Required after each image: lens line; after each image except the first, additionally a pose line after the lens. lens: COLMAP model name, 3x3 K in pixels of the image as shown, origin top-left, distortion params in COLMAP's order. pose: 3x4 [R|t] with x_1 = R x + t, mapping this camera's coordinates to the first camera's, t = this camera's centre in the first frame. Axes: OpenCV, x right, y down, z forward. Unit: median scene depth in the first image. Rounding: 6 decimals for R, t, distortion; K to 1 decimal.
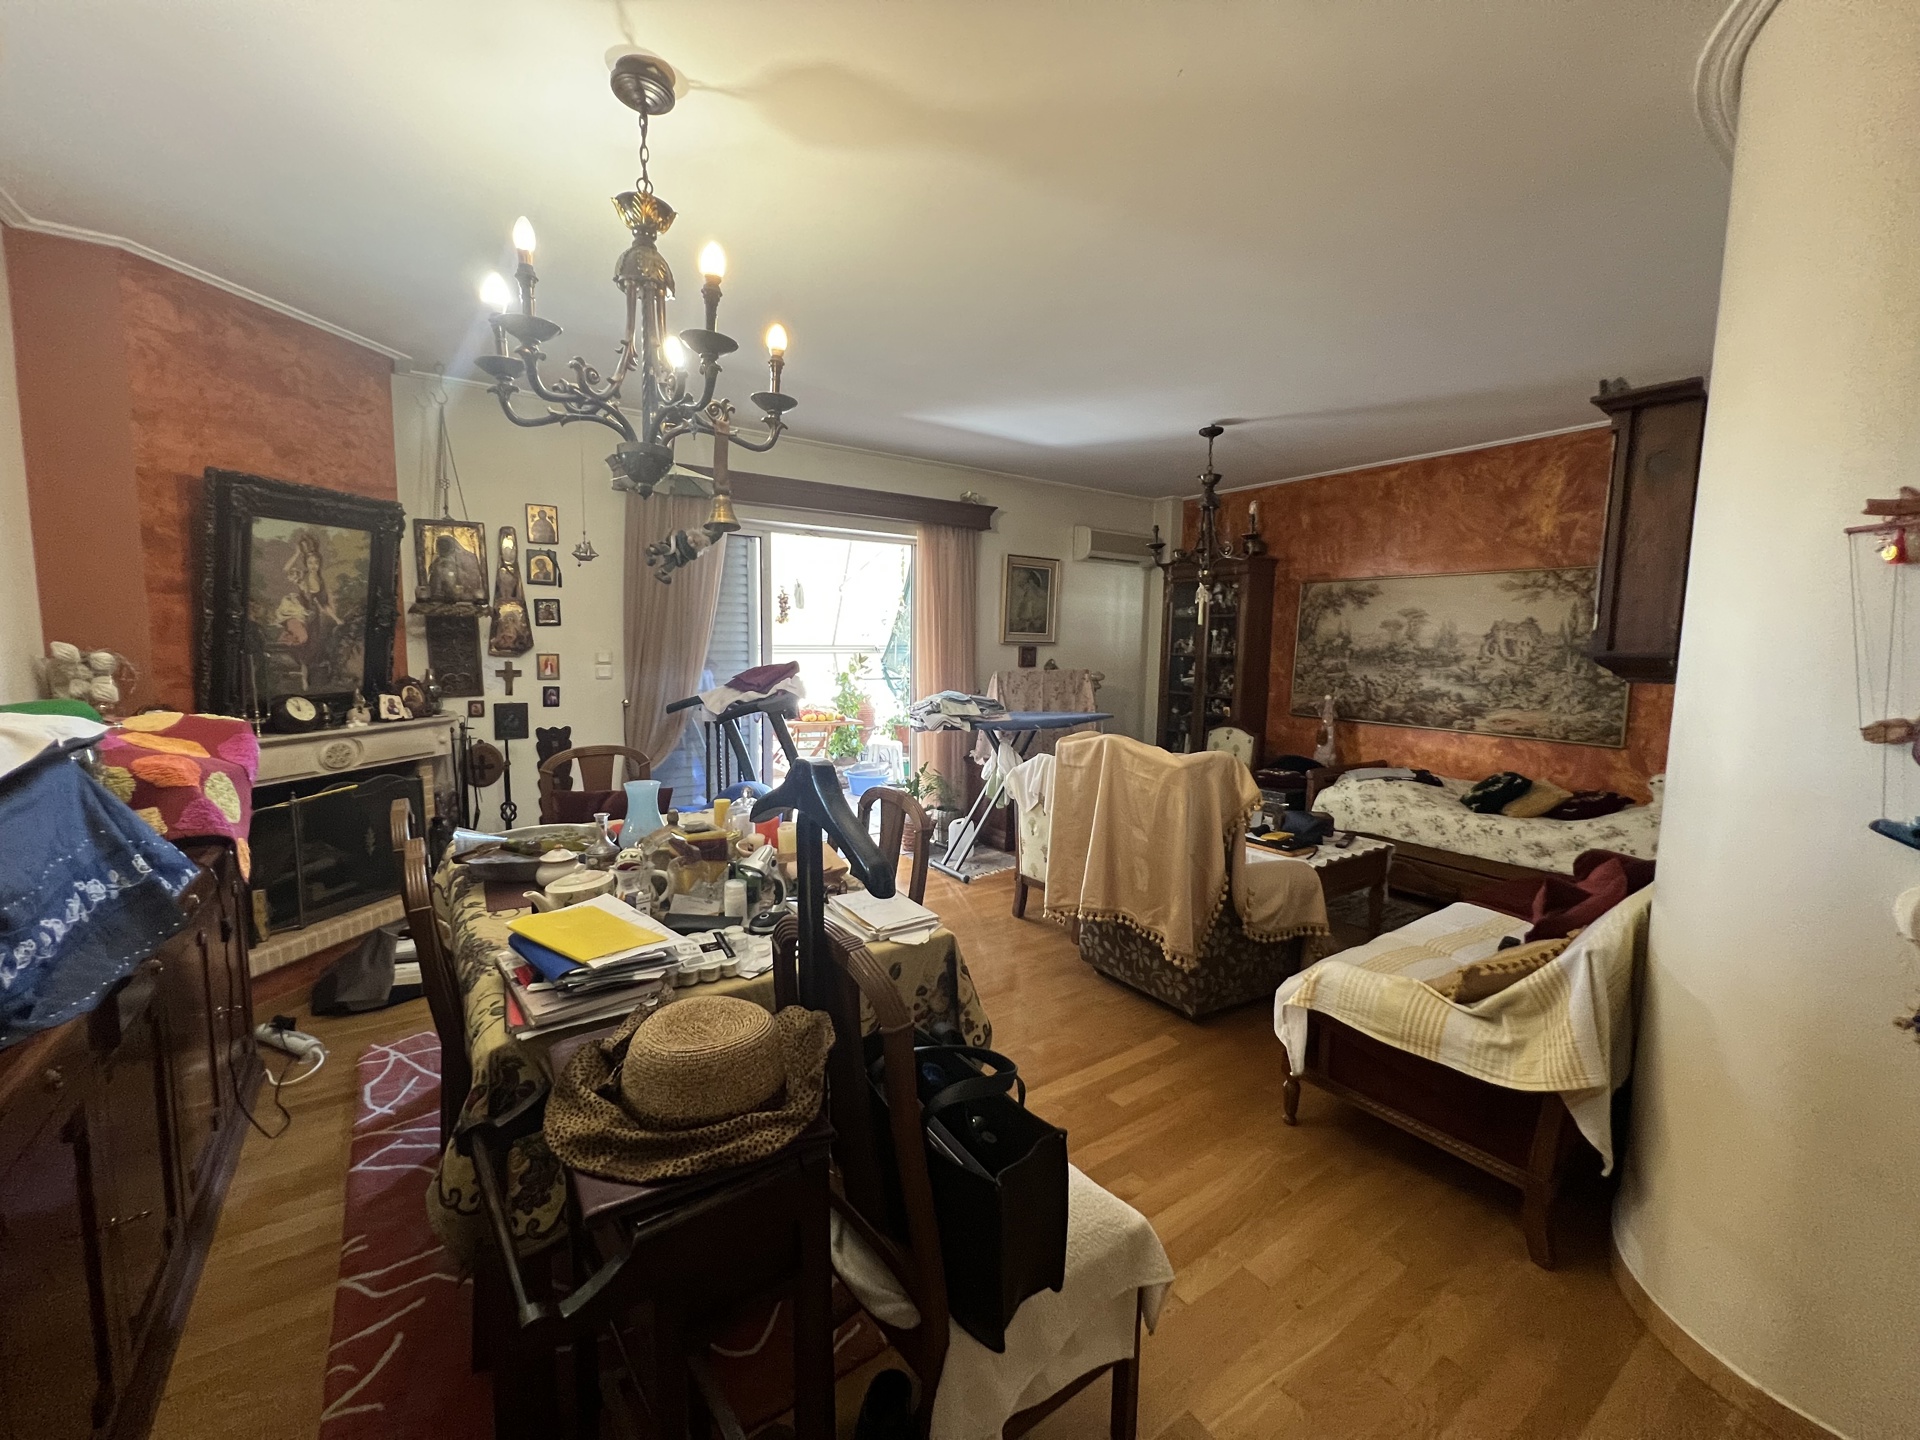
lens RADIAL K [[764.0, 0, 961.8], [0, 764.0, 713.7], [0, 0, 1]] dist [-0.002240, -0.000004]
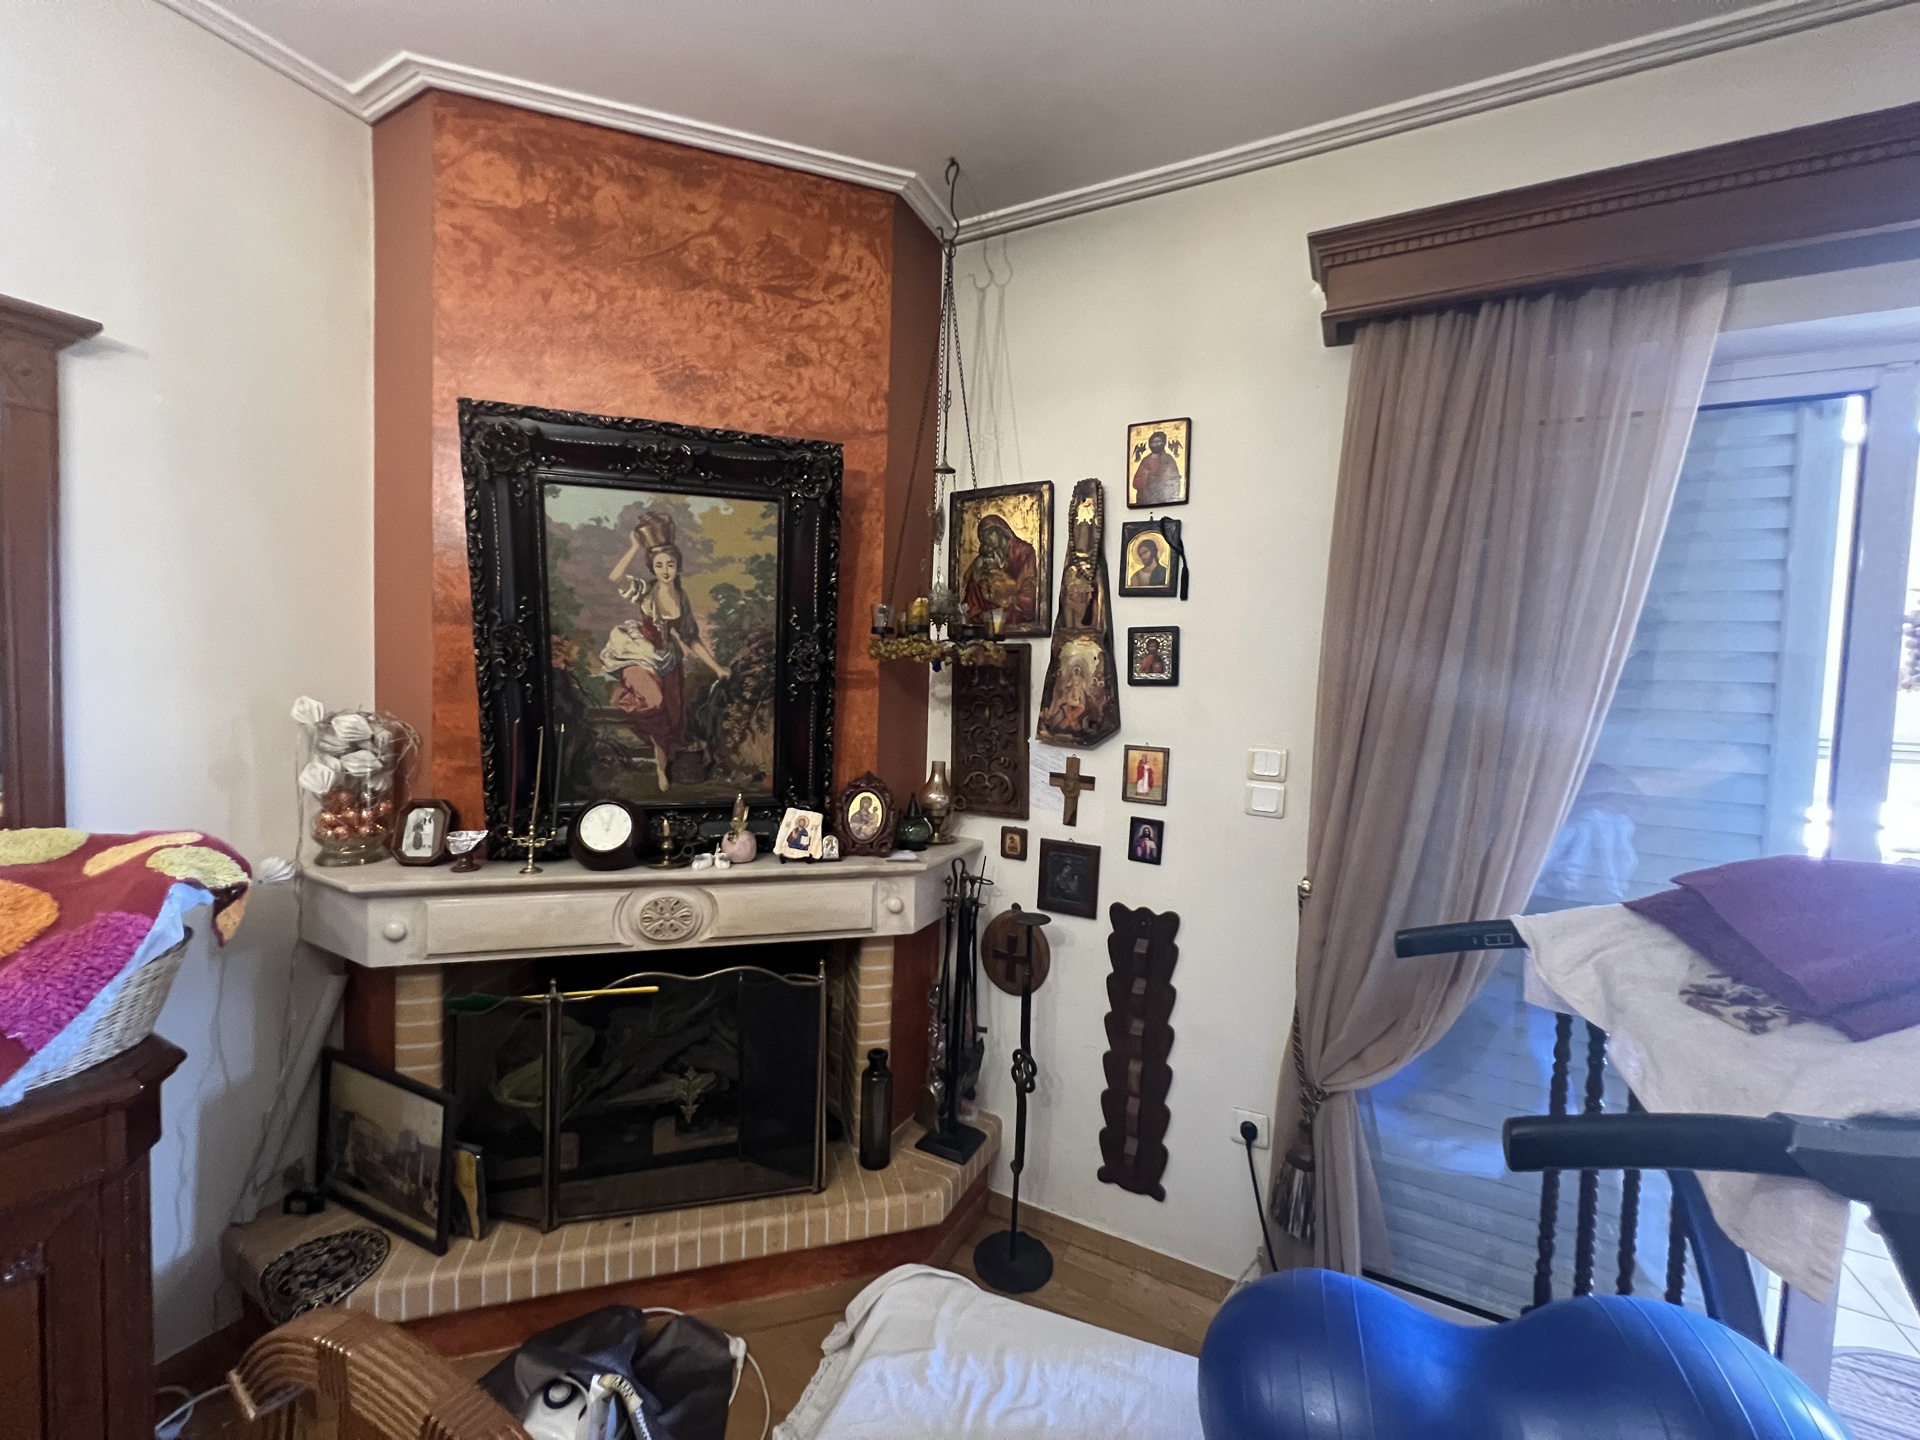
lens RADIAL K [[764.0, 0, 961.8], [0, 764.0, 713.7], [0, 0, 1]] dist [-0.002240, -0.000004]
pose [[0.452985, 0.042423, -0.890508, -0.239451], [-0.116321, 0.993141, -0.011858, -0.101995], [0.883897, 0.108956, 0.454813, 0.886845]]
